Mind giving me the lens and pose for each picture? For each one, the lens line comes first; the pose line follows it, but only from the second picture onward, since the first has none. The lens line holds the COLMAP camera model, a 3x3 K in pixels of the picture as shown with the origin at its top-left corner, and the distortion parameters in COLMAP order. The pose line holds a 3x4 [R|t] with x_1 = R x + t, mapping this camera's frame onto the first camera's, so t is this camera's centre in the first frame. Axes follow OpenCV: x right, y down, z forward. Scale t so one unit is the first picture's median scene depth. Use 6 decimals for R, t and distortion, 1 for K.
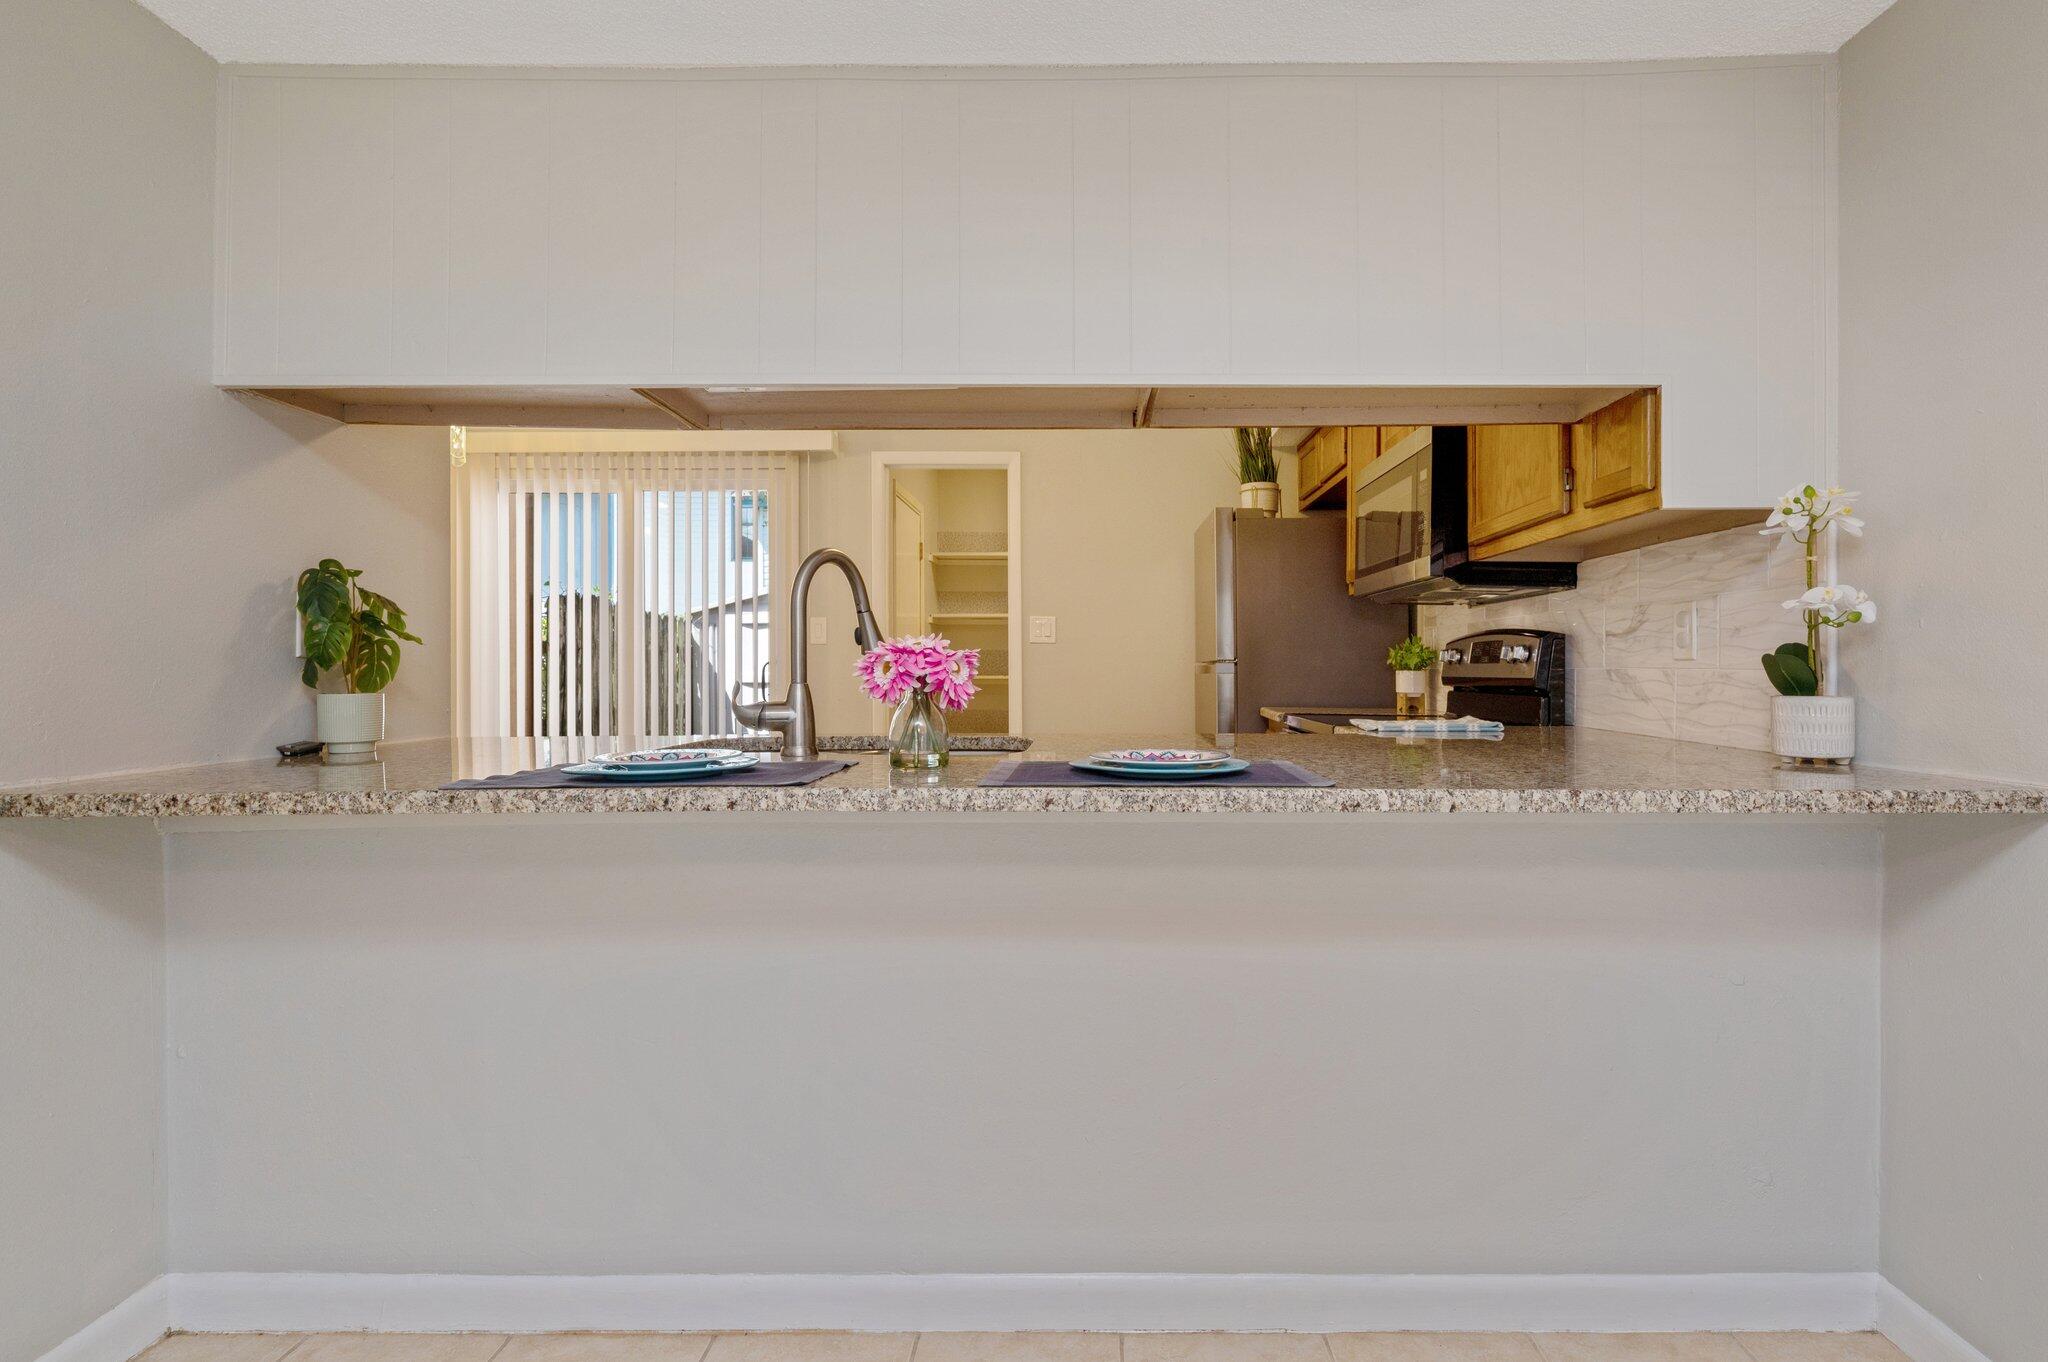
lens RADIAL K [[1029.0, 0, 1025.3], [0, 1029.0, 673.1], [0, 0, 1]] dist [0.003756, 0.000726]
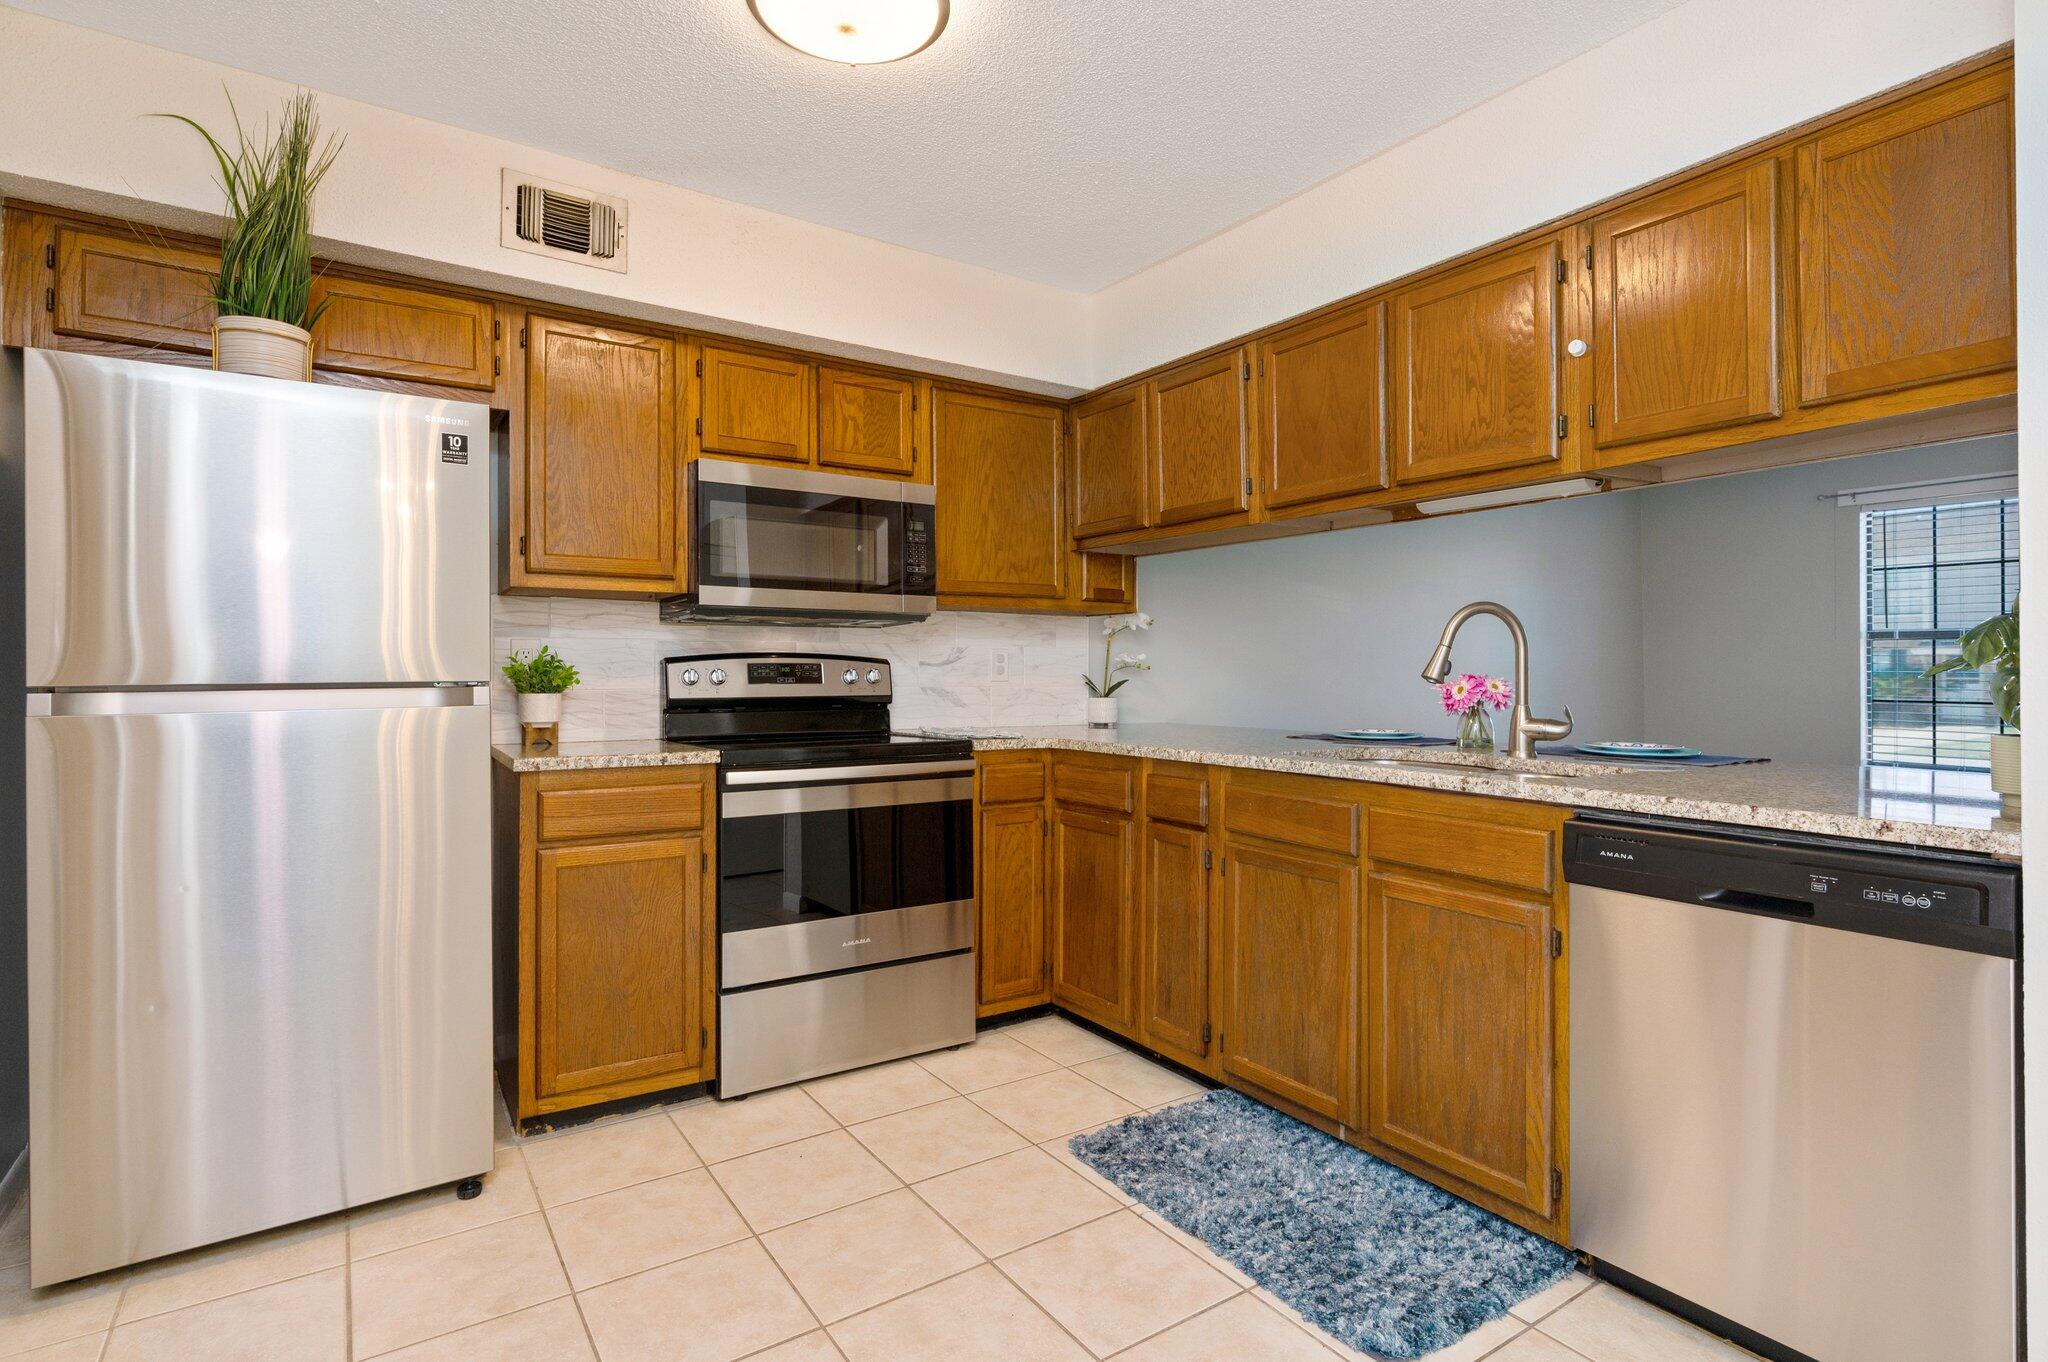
lens RADIAL K [[1029.0, 0, 1024.0], [0, 1029.0, 695.5], [0, 0, 1]] dist [0.003756, 0.000726]
pose [[-0.551159, -0.021005, 0.834136, -0.804202], [0.001814, 0.999651, 0.026372, -0.032745], [-0.834398, 0.016049, -0.550928, 1.801949]]
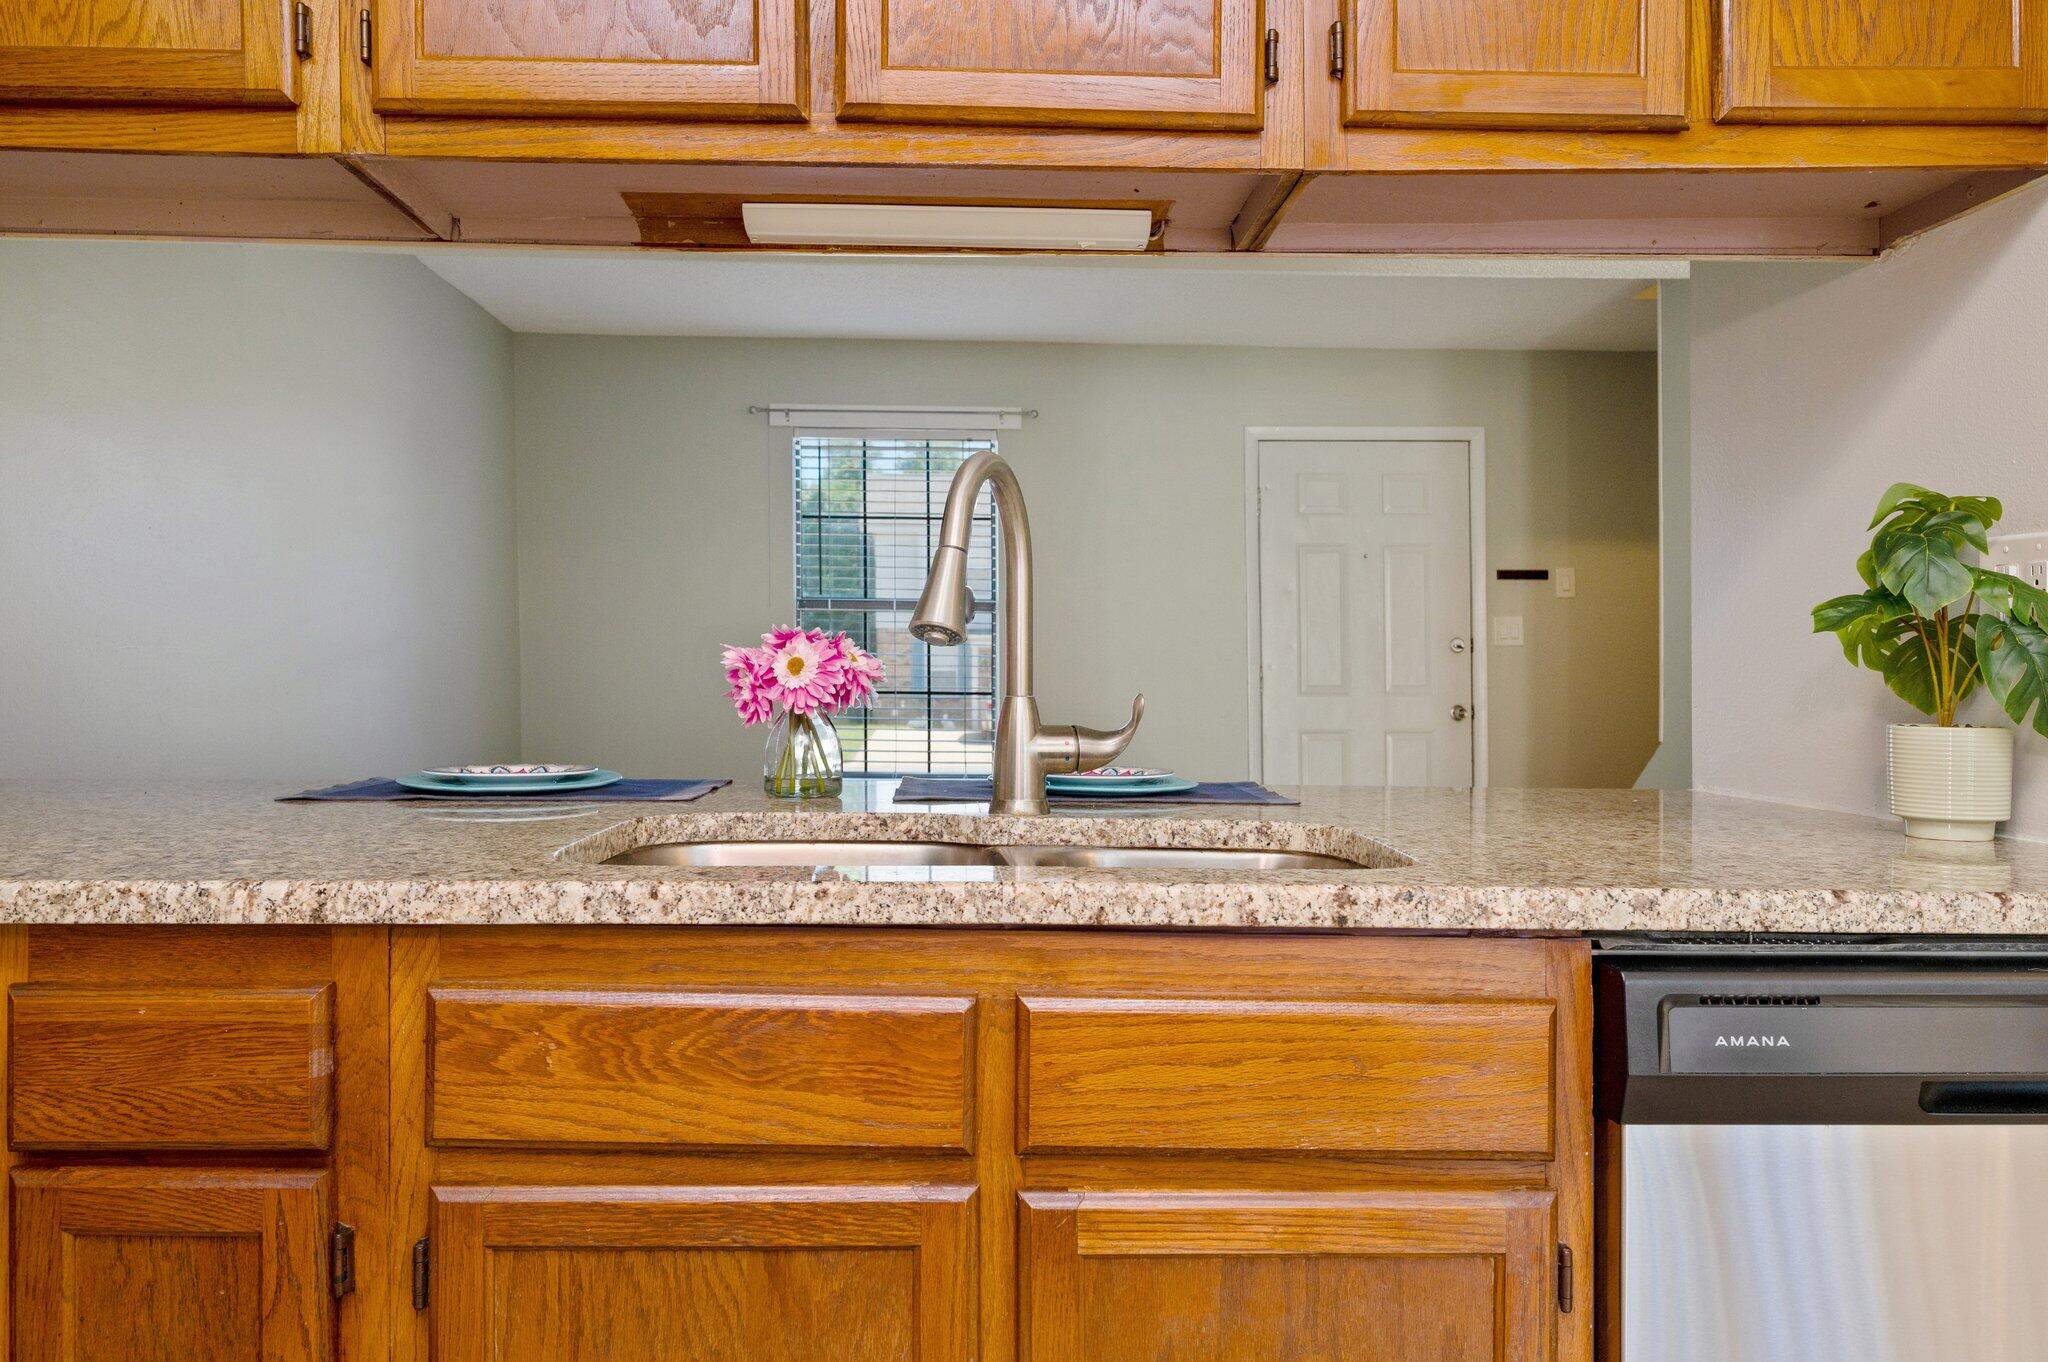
lens RADIAL K [[1547.6, 0, 1020.4], [0, 1547.6, 680.7], [0, 0, 1]] dist [-0.002966, 0.000250]
pose [[-0.999852, -0.007338, -0.015537, -0.159752], [-0.007539, 0.999888, 0.012921, -0.009258], [0.015440, 0.013036, -0.999796, 1.483378]]
